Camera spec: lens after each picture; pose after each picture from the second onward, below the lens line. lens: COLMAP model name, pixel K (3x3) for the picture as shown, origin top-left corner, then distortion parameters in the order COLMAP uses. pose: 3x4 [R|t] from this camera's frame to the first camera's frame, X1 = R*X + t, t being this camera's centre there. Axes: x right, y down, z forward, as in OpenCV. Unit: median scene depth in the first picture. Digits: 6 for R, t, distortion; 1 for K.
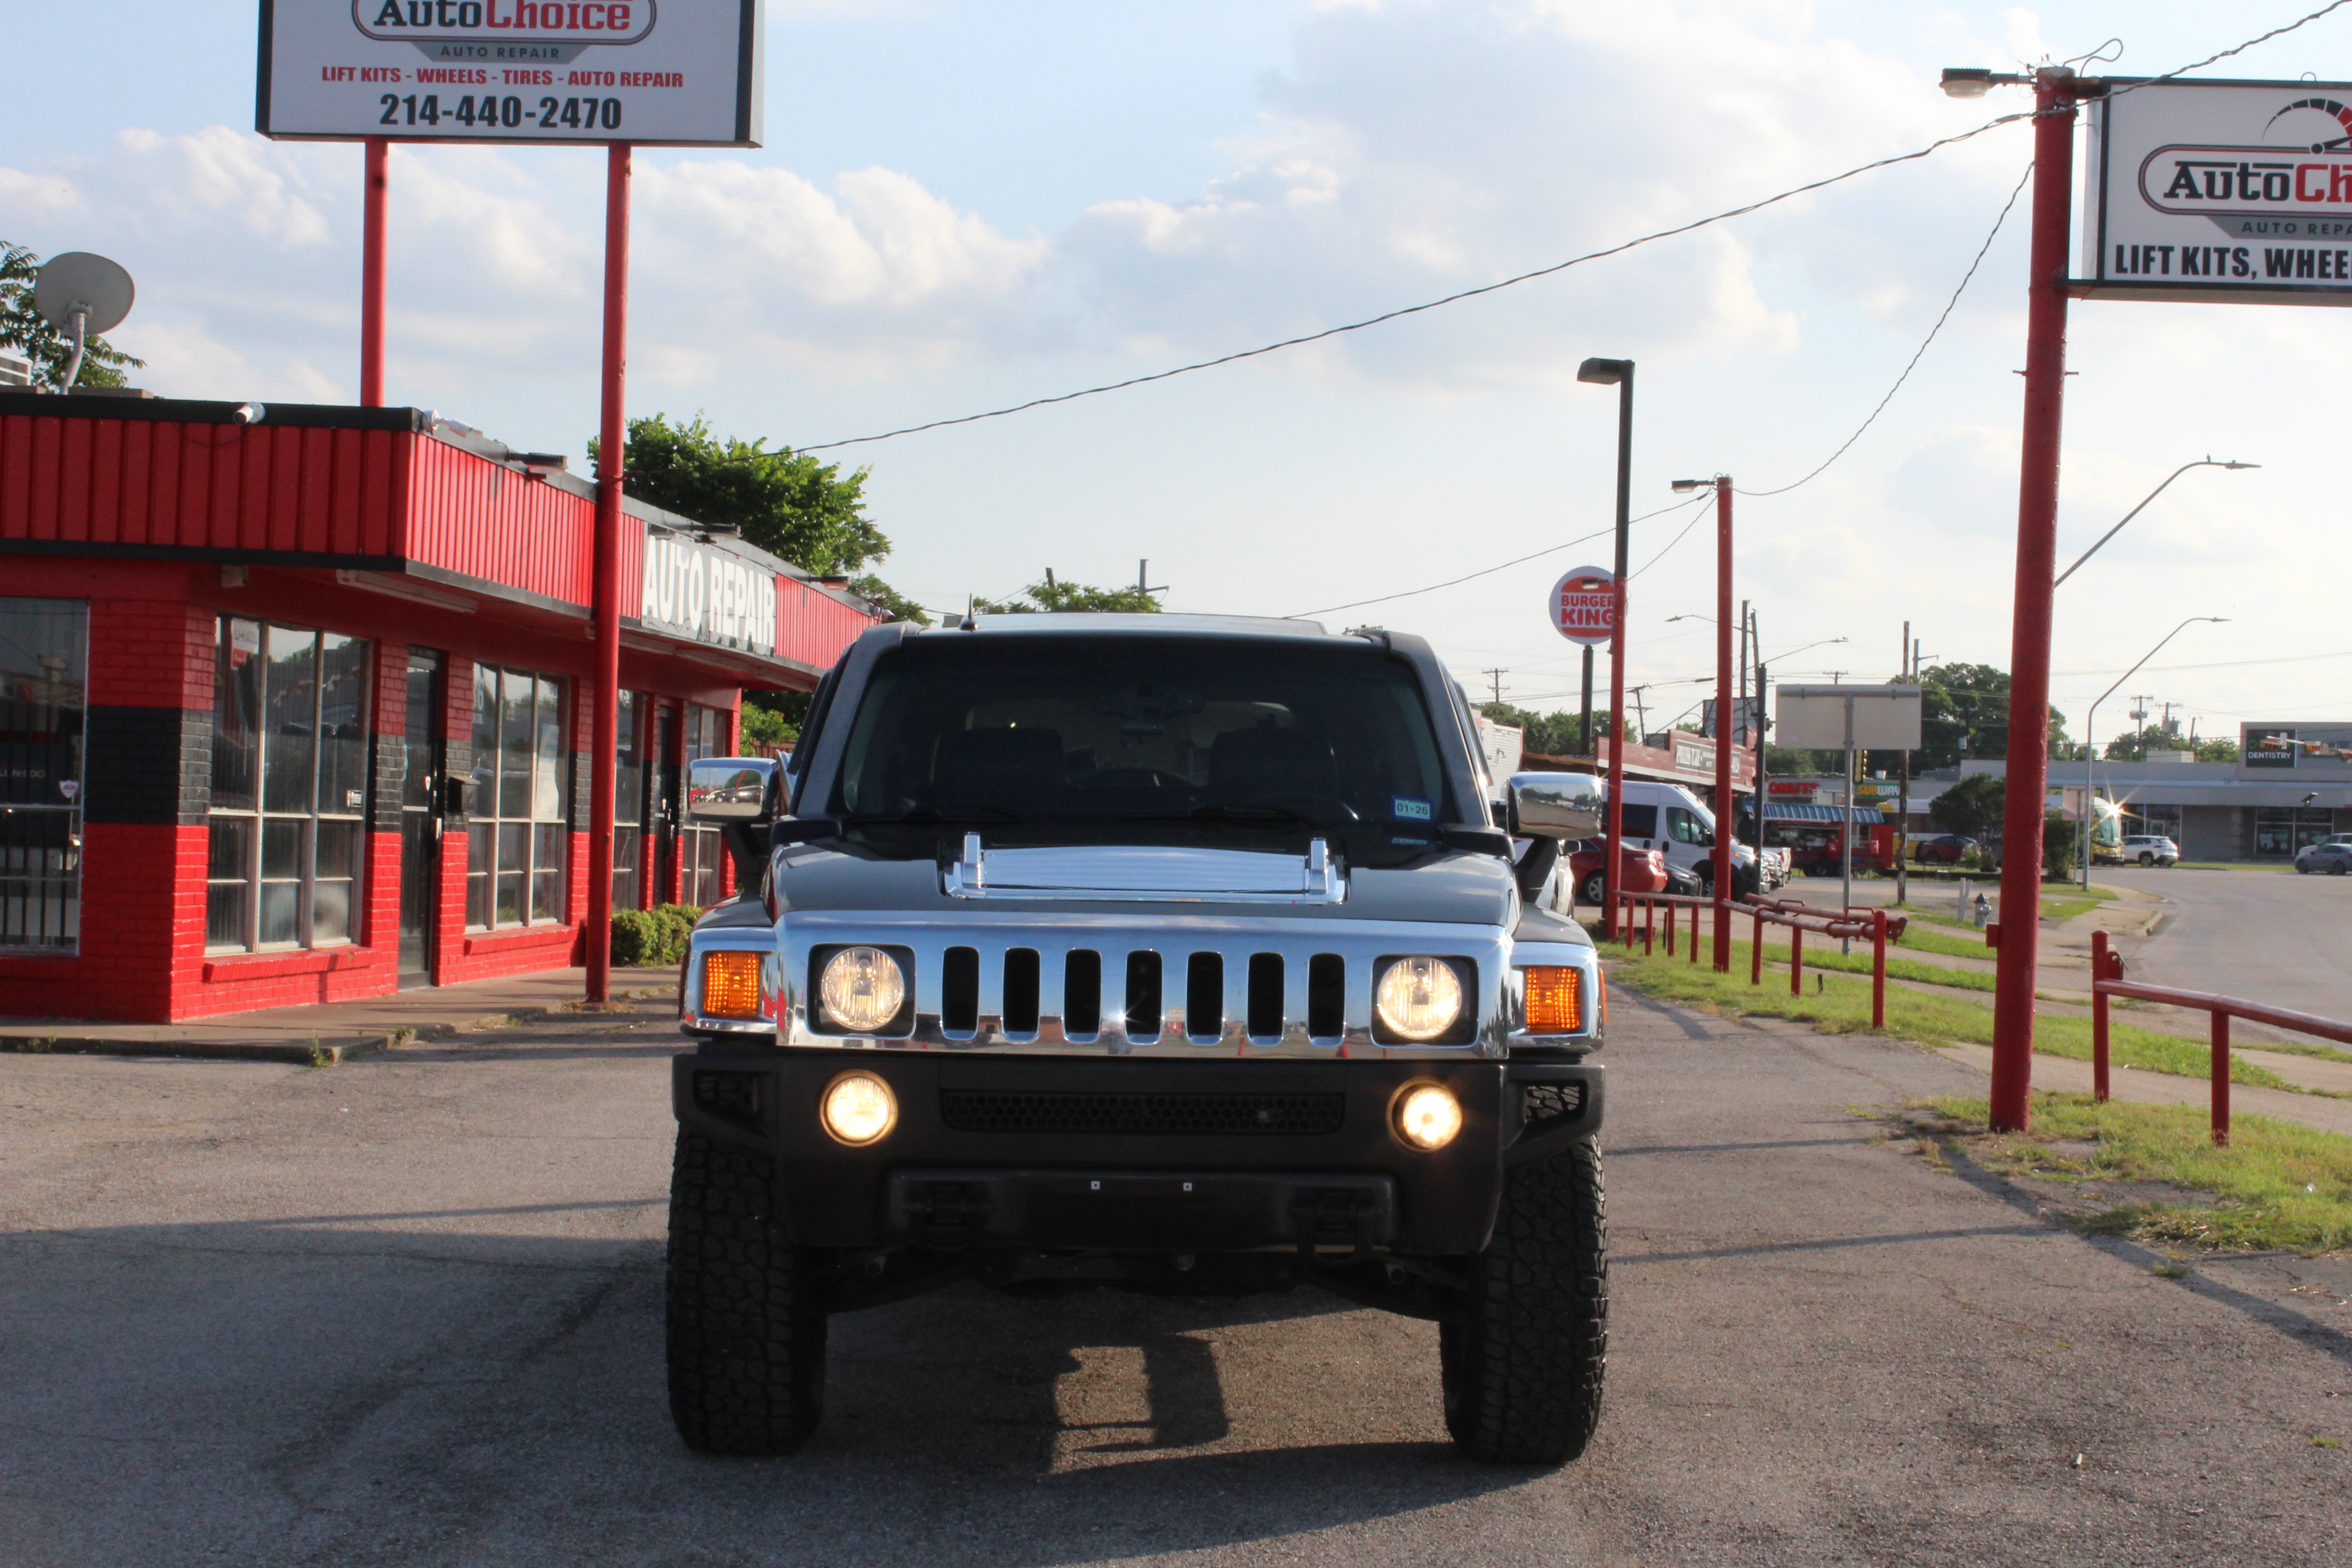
lens RADIAL K [[3778.3, 0, 1176.0], [0, 3778.3, 784.0], [0, 0, 1]] dist [0.008017, 0.026992]
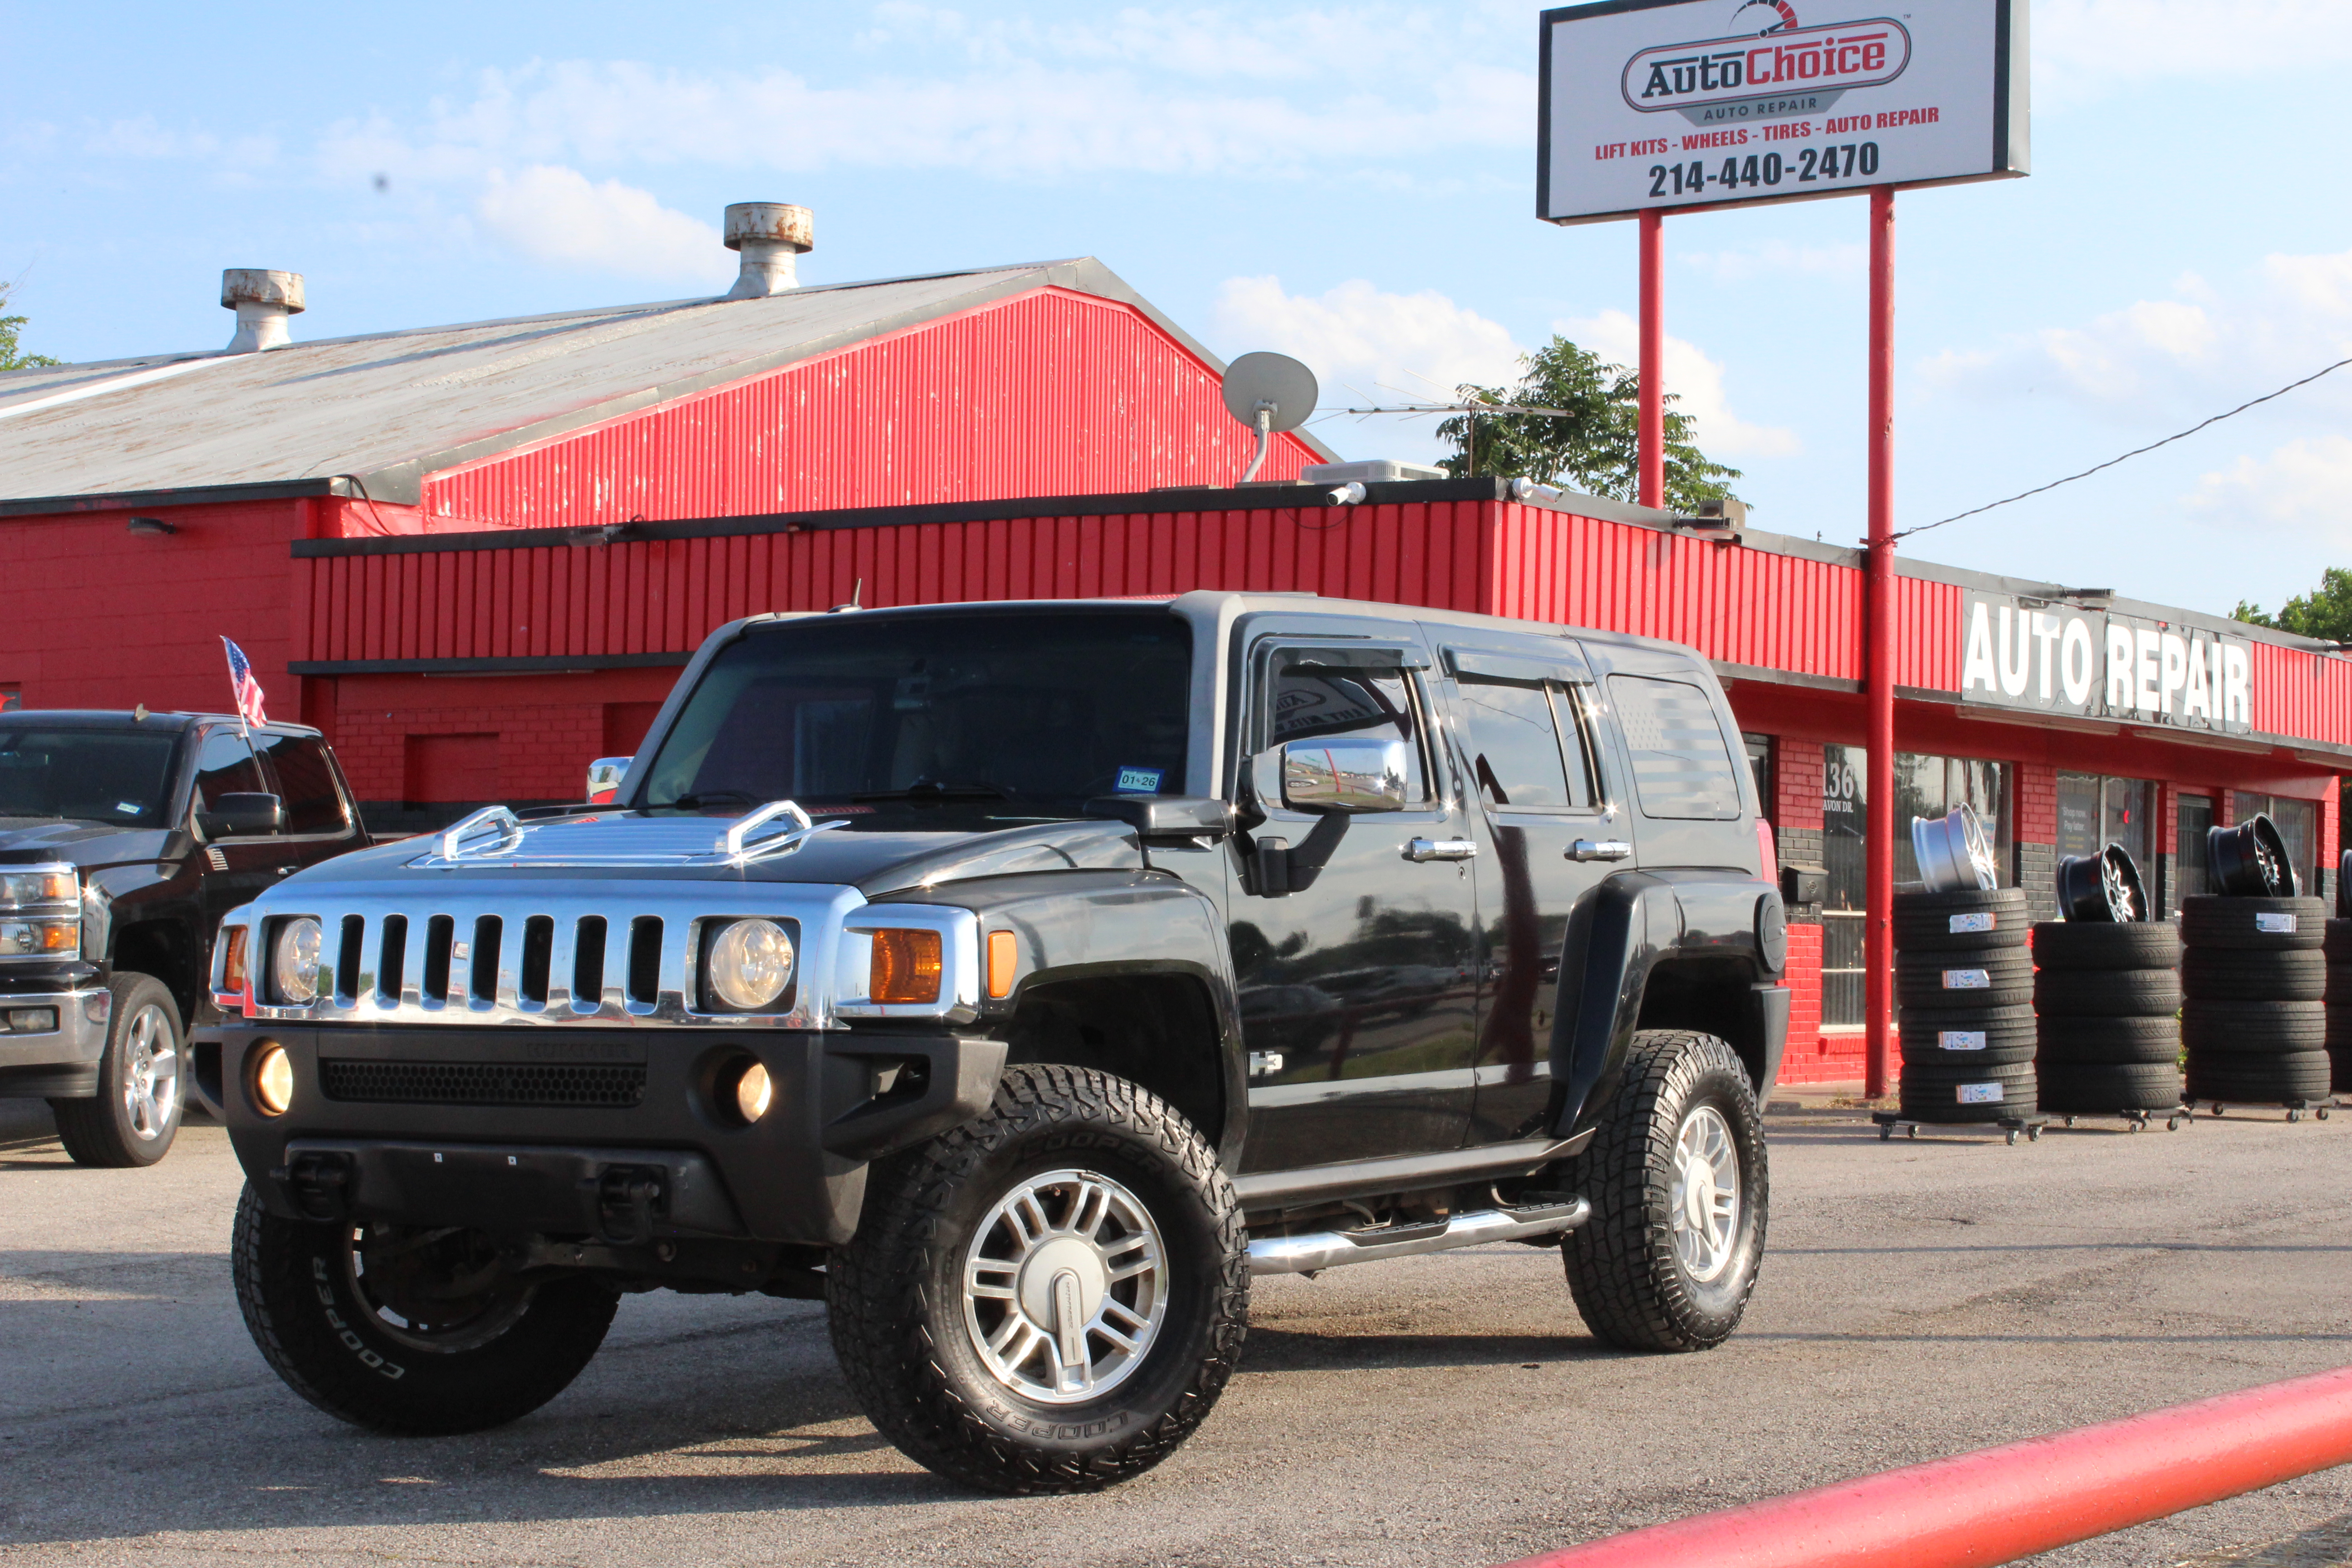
lens RADIAL K [[3927.5, 0, 1176.0], [0, 3927.5, 784.0], [0, 0, 1]] dist [0.007709, 0.080297]
pose [[0.859134, -0.035096, -0.510545, 0.229065], [0.016484, 0.999026, -0.040936, 0.019196], [0.511485, 0.026753, 0.858876, 0.080308]]
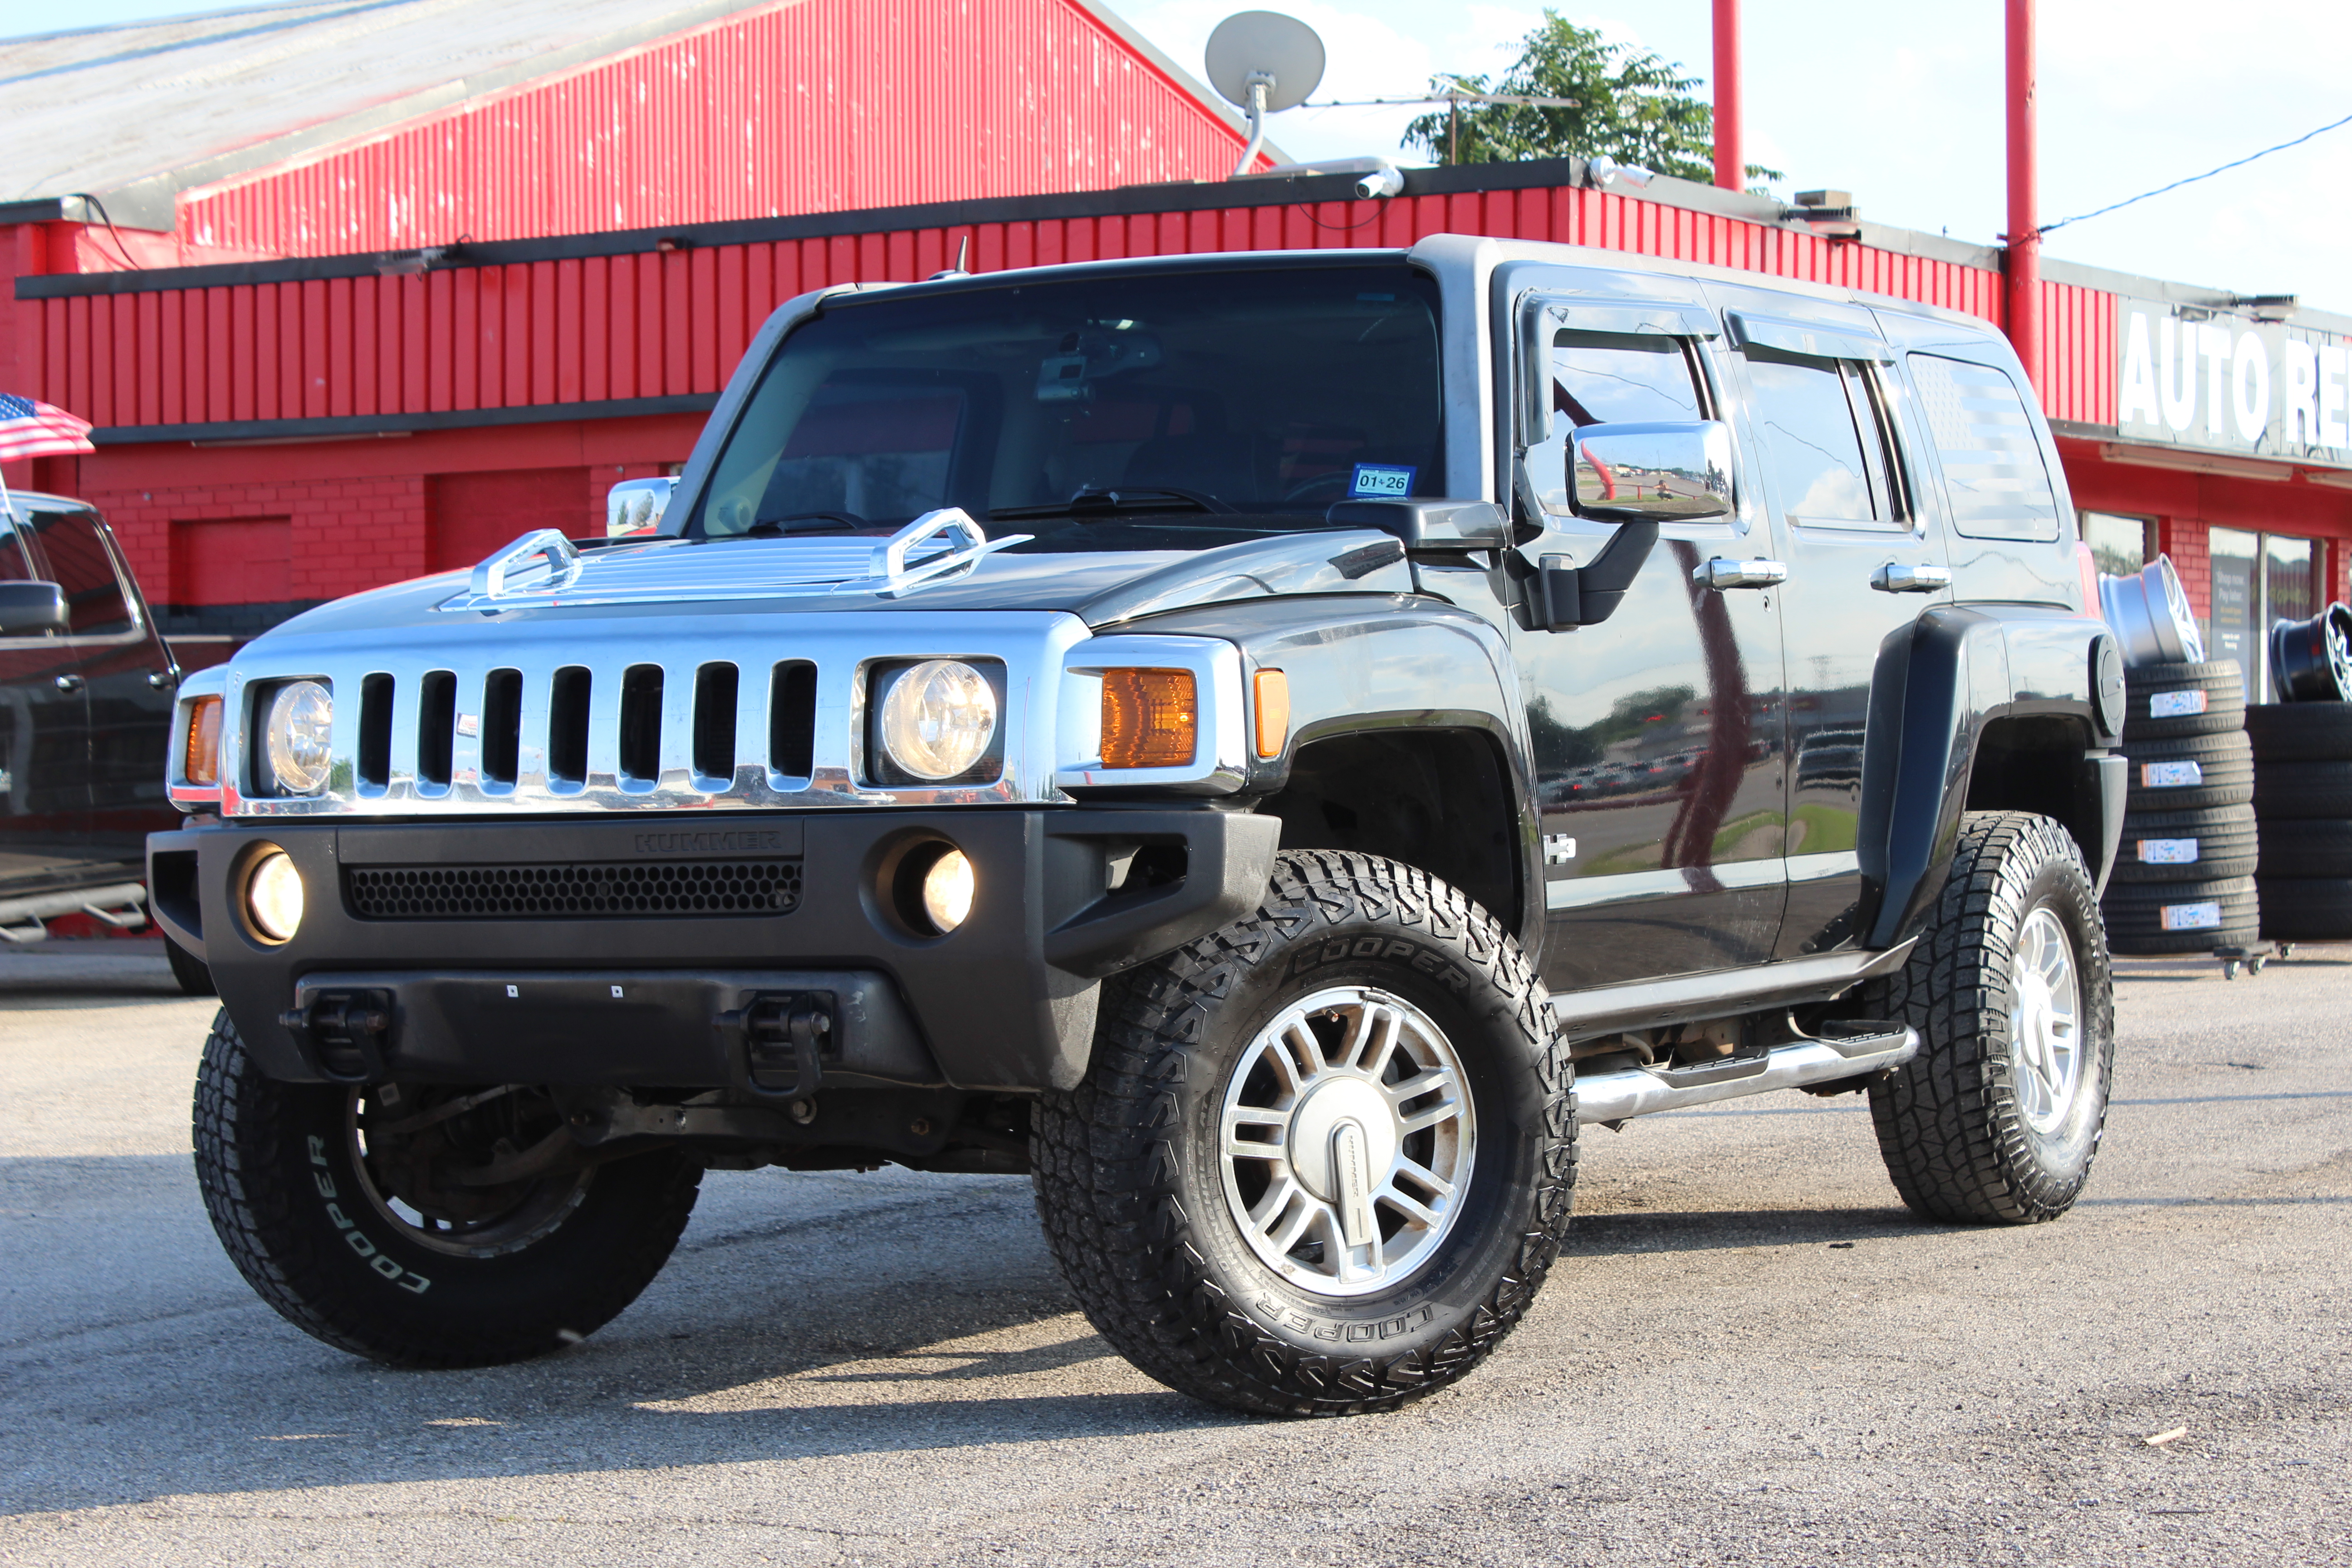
lens RADIAL K [[4777.3, 0, 1176.0], [0, 4777.3, 784.0], [0, 0, 1]] dist [0.065903, -0.028238]
pose [[0.875066, -0.035071, -0.482731, 0.185986], [0.039778, 0.999208, -0.000486, 0.025146], [0.482366, -0.018777, 0.875769, 0.090198]]
